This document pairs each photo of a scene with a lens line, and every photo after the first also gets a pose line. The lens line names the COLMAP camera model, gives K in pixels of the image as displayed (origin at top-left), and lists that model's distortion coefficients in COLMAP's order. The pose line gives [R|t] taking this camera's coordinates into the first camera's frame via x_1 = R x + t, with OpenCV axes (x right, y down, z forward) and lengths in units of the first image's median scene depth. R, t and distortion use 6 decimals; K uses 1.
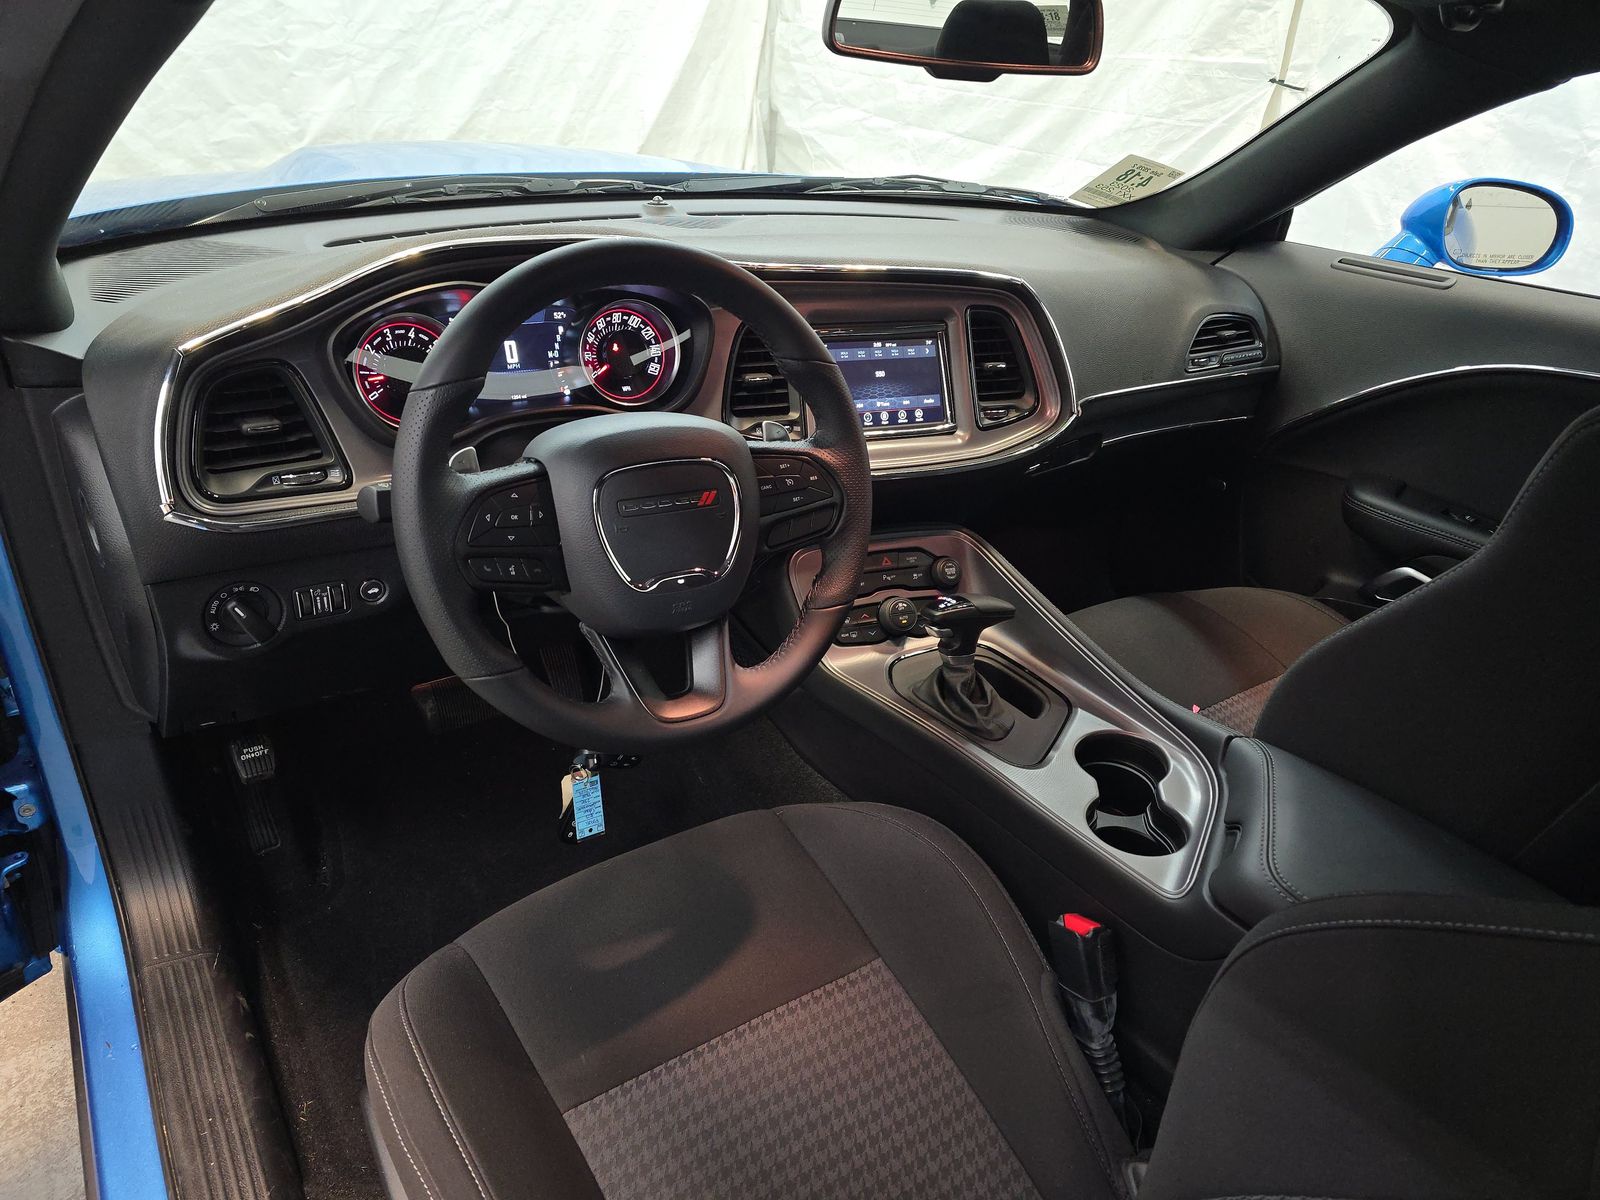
lens RADIAL K [[1094.2, 0, 811.2], [0, 1094.2, 619.4], [0, 0, 1]] dist [0.027460, -0.002087]
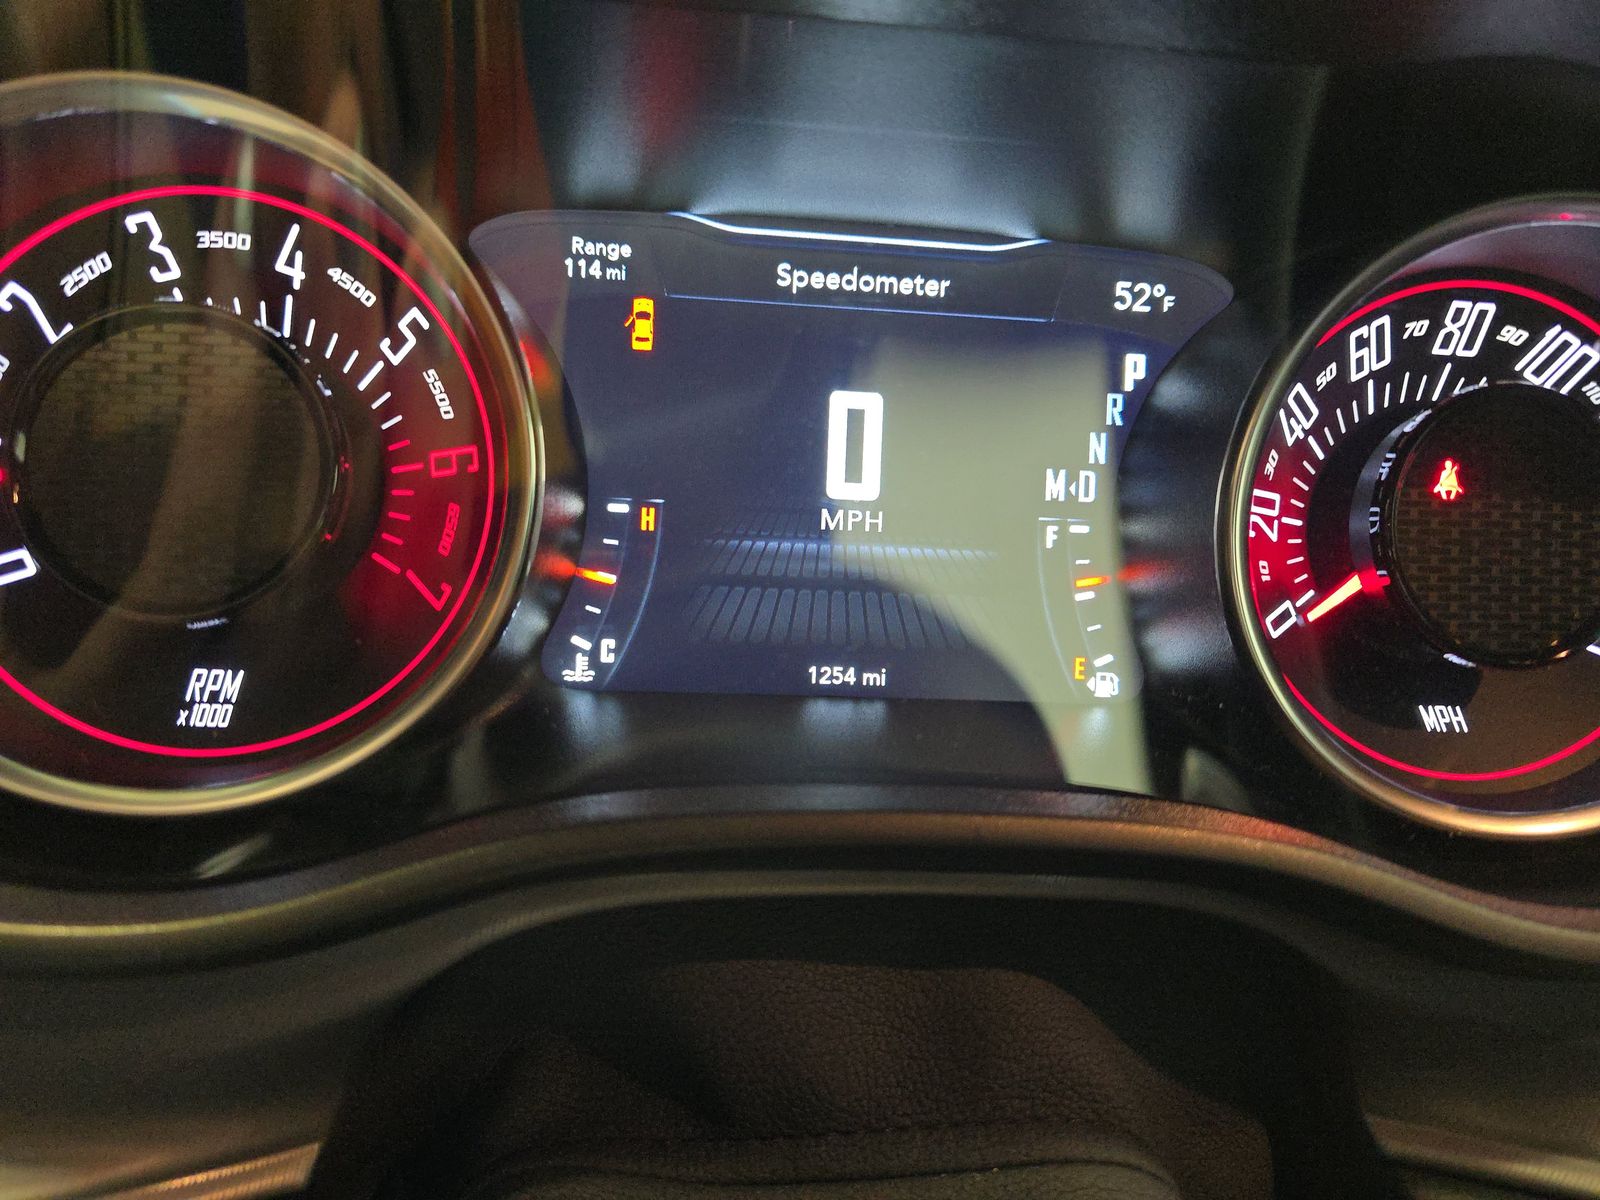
lens RADIAL K [[1094.8, 0, 800.0], [0, 1094.8, 600.0], [0, 0, 1]] dist [-0.022925, -0.002268]
pose [[0.878289, 0.144811, -0.455673, -0.168446], [-0.231918, 0.962439, -0.141153, -0.166439], [0.418117, 0.229652, 0.878884, 0.737654]]
